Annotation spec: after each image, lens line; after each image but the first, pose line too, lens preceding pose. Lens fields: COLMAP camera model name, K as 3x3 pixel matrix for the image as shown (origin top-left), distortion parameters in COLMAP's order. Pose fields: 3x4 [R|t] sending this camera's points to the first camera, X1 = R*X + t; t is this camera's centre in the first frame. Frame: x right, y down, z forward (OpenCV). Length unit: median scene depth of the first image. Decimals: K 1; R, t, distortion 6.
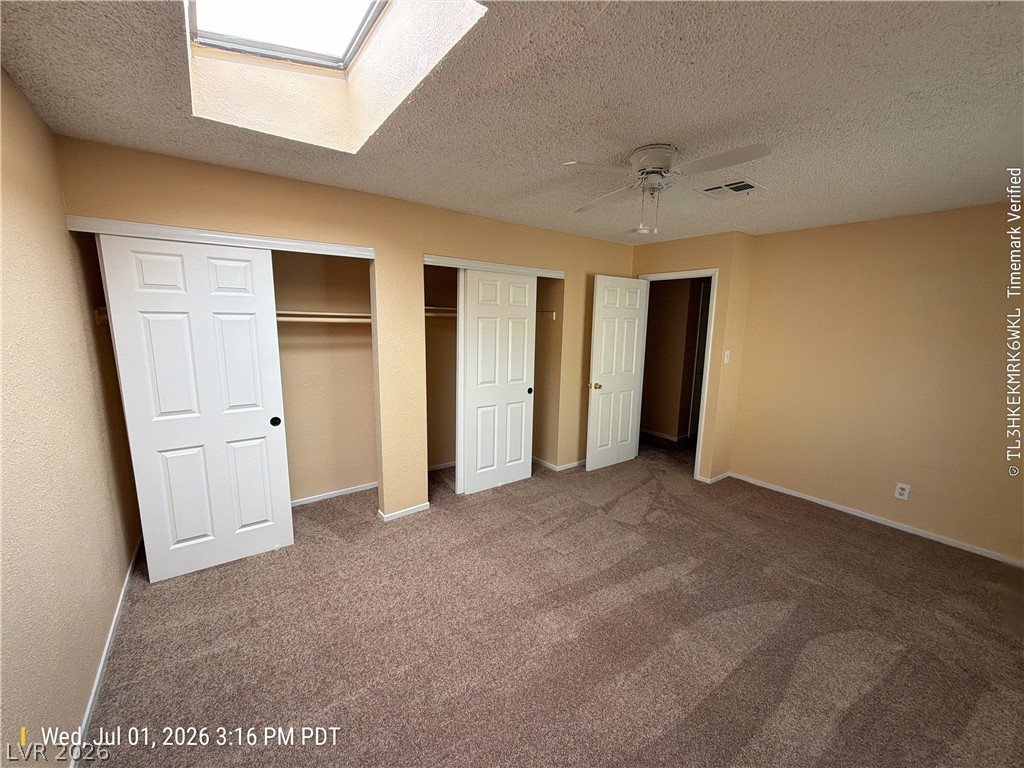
lens RADIAL K [[405.7, 0, 512.0], [0, 405.7, 384.0], [0, 0, 1]] dist [-0.000043, -0.000030]
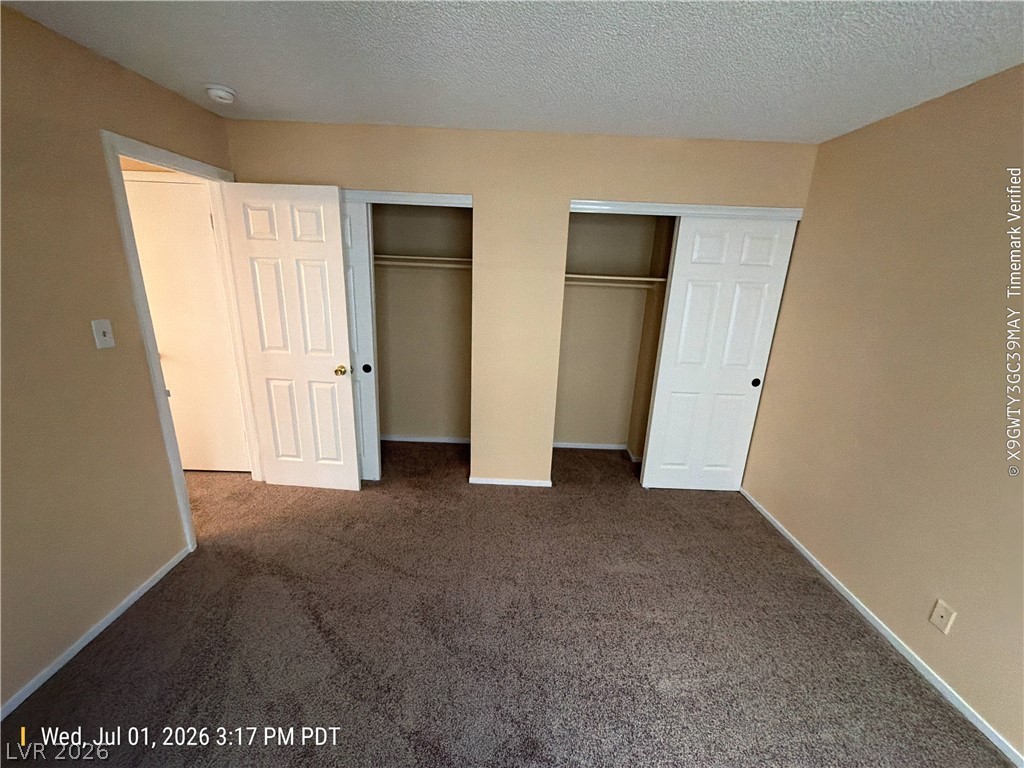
lens RADIAL K [[410.9, 0, 512.0], [0, 410.9, 384.0], [0, 0, 1]] dist [0.066588, 0.000009]
pose [[0.792297, 0.180604, -0.582793, 0.159807], [-0.132583, 0.983324, 0.124482, -0.020052], [0.595556, -0.021358, 0.803030, 0.133493]]
